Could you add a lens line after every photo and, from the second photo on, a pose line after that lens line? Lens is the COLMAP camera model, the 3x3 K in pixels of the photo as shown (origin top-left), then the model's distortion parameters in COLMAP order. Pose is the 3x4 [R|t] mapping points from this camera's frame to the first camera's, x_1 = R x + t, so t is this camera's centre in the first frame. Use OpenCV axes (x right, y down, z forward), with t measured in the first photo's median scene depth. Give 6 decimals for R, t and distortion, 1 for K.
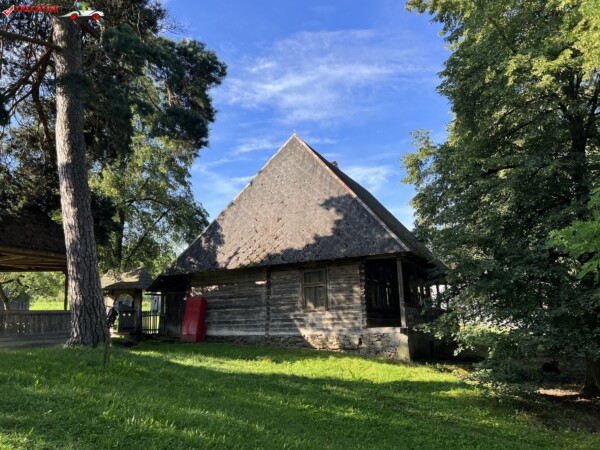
lens RADIAL K [[446.8, 0, 300.0], [0, 446.8, 225.0], [0, 0, 1]] dist [0.041758, -0.051439]
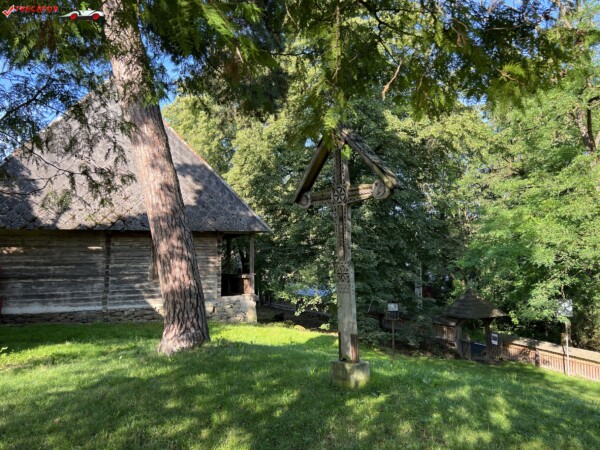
lens RADIAL K [[446.8, 0, 300.0], [0, 446.8, 225.0], [0, 0, 1]] dist [0.041758, -0.051439]
pose [[0.595443, 0.084211, 0.798972, -0.544717], [-0.170735, 0.985039, 0.023420, 0.003091], [-0.785046, -0.150358, 0.600912, 0.213539]]
